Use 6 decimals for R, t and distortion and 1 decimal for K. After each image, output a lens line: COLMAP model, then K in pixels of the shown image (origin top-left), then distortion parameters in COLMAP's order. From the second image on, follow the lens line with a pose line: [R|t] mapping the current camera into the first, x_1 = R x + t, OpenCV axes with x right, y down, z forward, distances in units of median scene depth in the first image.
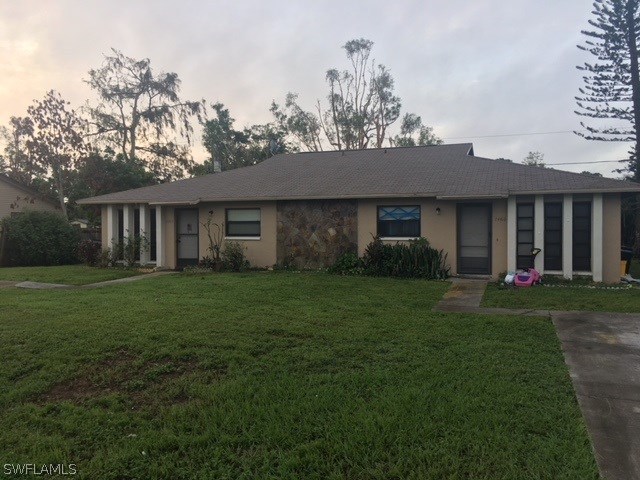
lens RADIAL K [[543.6, 0, 320.0], [0, 543.6, 240.0], [0, 0, 1]] dist [0.067414, -0.004214]
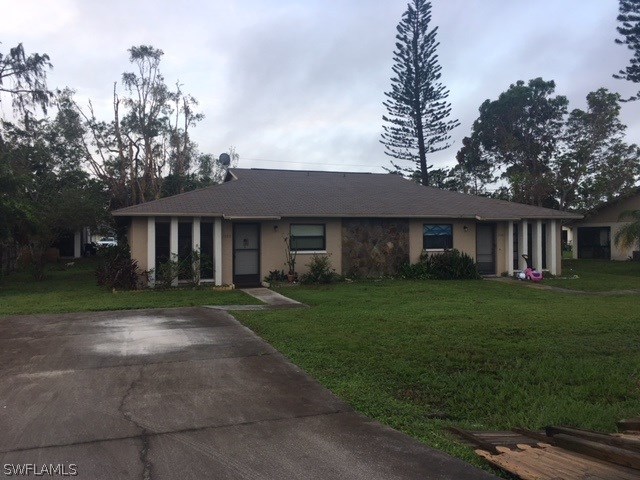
lens RADIAL K [[543.6, 0, 320.0], [0, 543.6, 240.0], [0, 0, 1]] dist [0.067414, -0.004214]
pose [[0.772219, -0.000795, 0.635355, -0.790534], [0.023367, 0.999358, -0.027150, 0.002378], [-0.634926, 0.035813, 0.771742, 0.166829]]
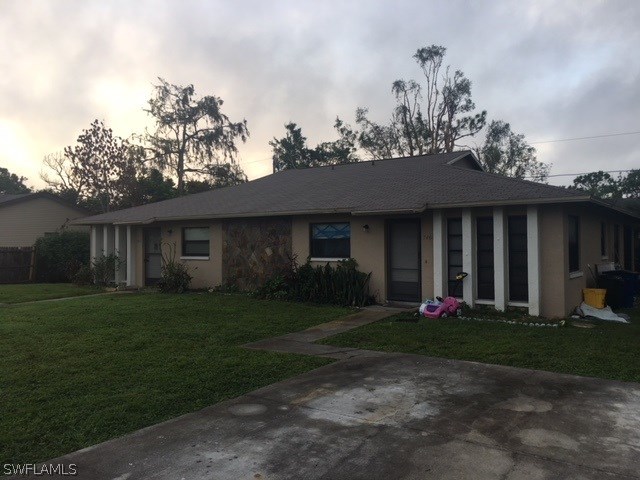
lens RADIAL K [[543.6, 0, 320.0], [0, 543.6, 240.0], [0, 0, 1]] dist [0.067414, -0.004214]
pose [[0.966111, -0.003708, -0.258100, 0.322199], [-0.004421, 0.999512, -0.030908, -0.006147], [0.258089, 0.031001, 0.965624, 0.114972]]
